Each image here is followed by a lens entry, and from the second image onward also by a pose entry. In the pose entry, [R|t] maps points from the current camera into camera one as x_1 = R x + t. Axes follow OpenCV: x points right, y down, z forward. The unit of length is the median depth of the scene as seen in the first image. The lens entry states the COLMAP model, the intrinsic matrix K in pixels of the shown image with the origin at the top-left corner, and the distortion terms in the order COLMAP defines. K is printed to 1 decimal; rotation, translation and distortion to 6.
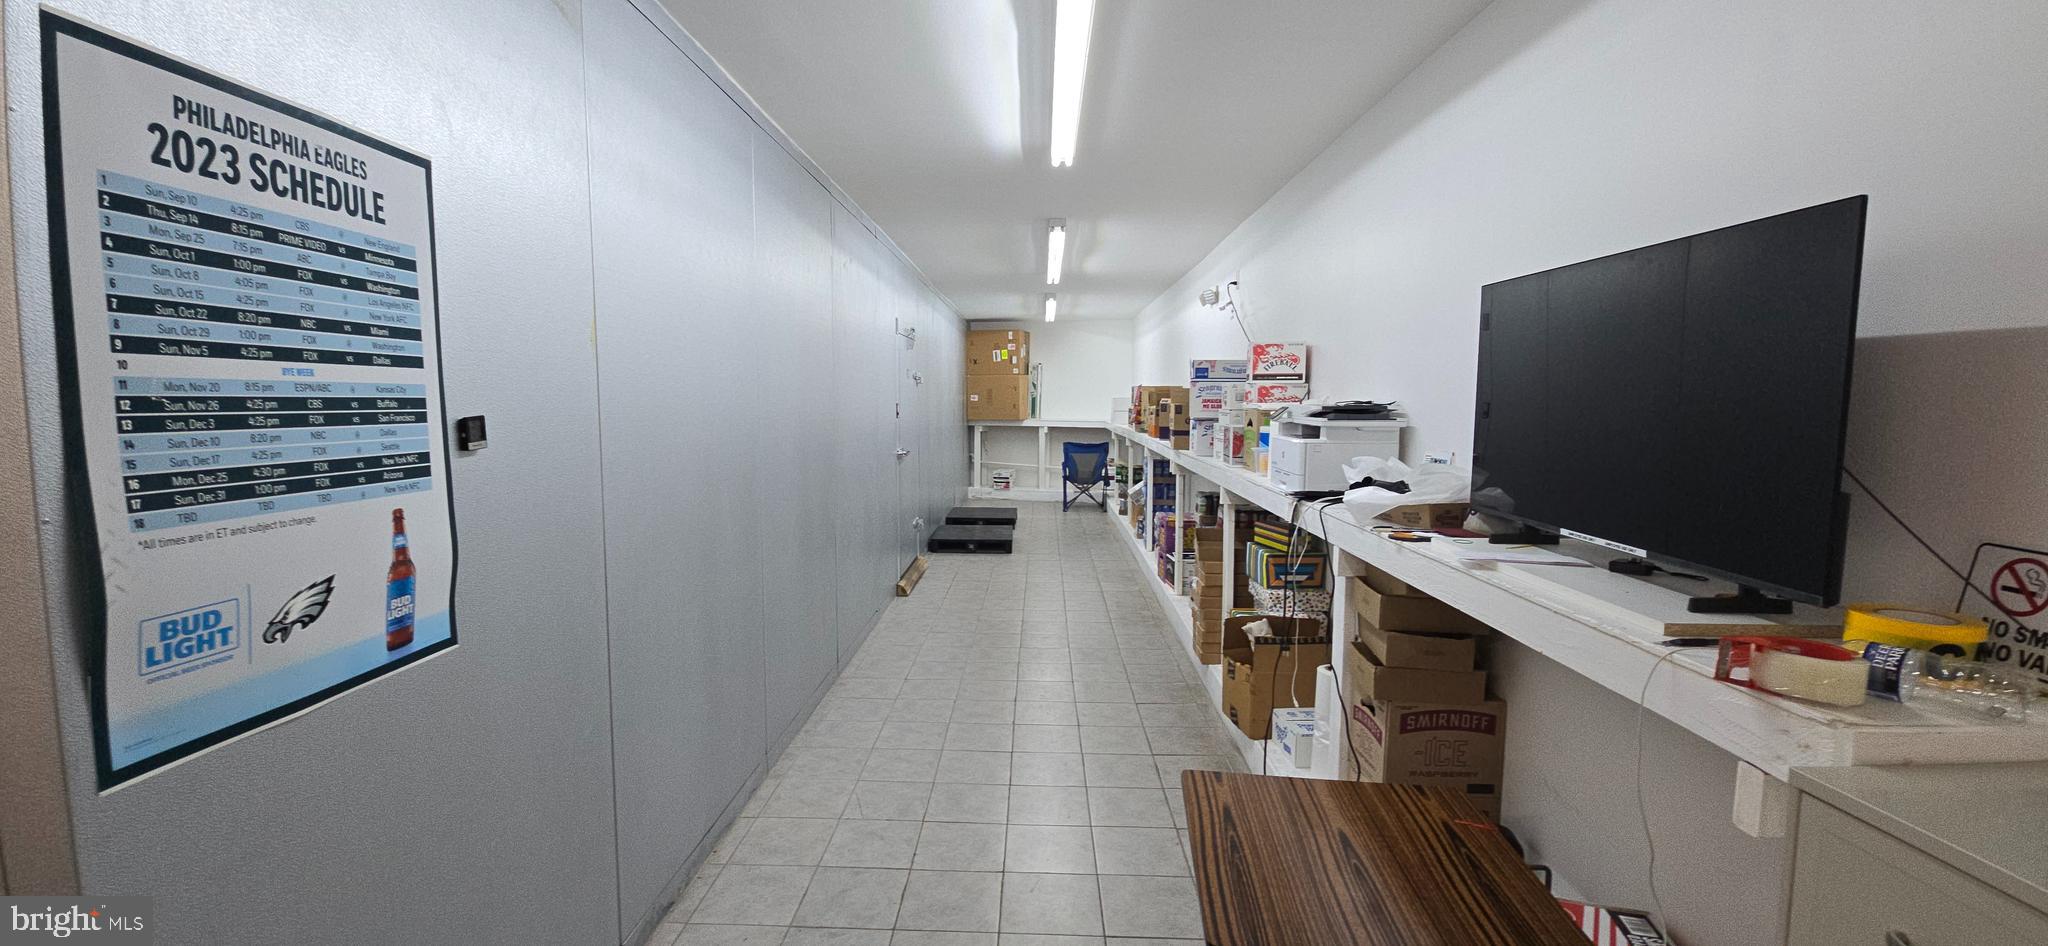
lens RADIAL K [[847.7, 0, 1002.3], [0, 847.7, 478.1], [0, 0, 1]] dist [0.016563, -0.000149]
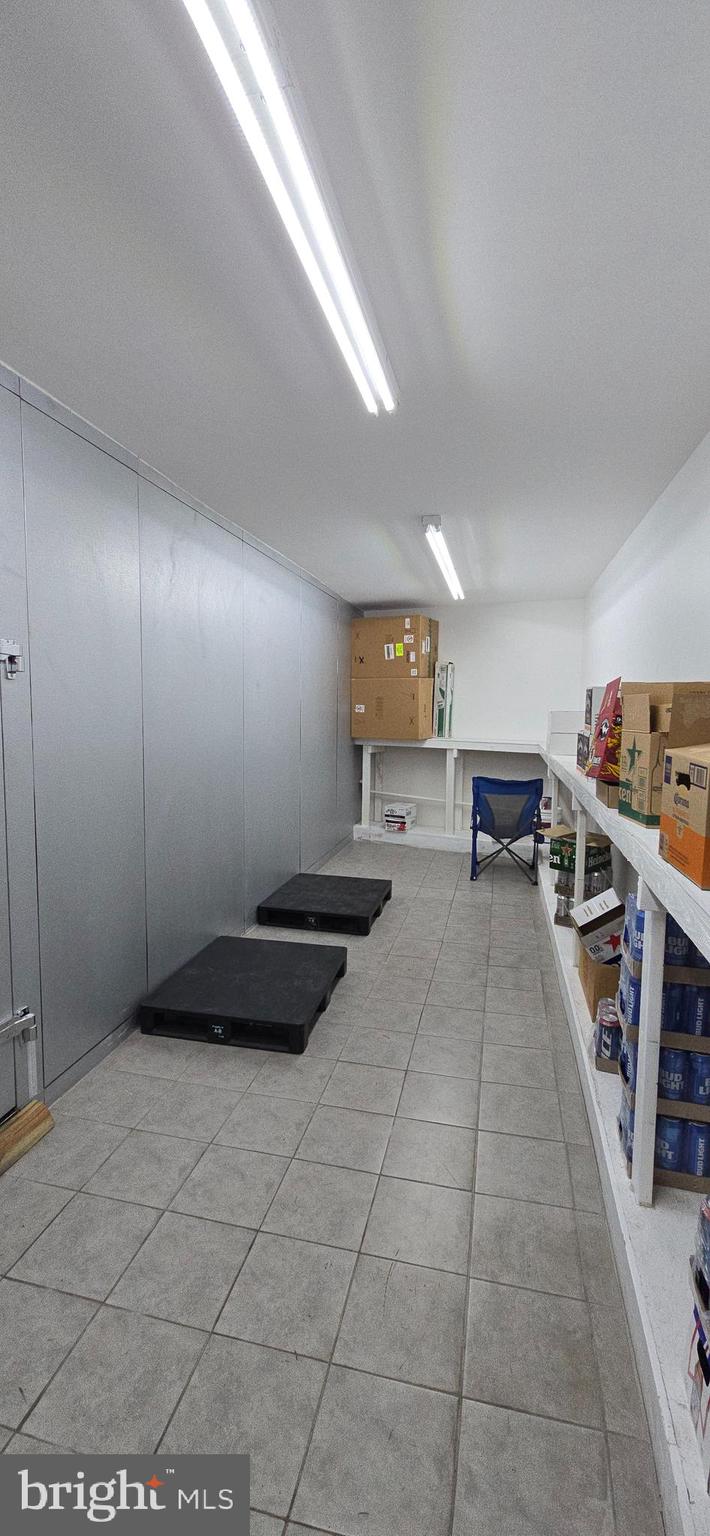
lens RADIAL K [[635.8, 0, 353.5], [0, 635.8, 760.5], [0, 0, 1]] dist [0.016563, -0.000149]
pose [[0.983449, 0.026671, -0.179210, 0.064625], [-0.028855, 0.999538, -0.009591, -0.044158], [0.178872, 0.014603, 0.983764, 0.455989]]
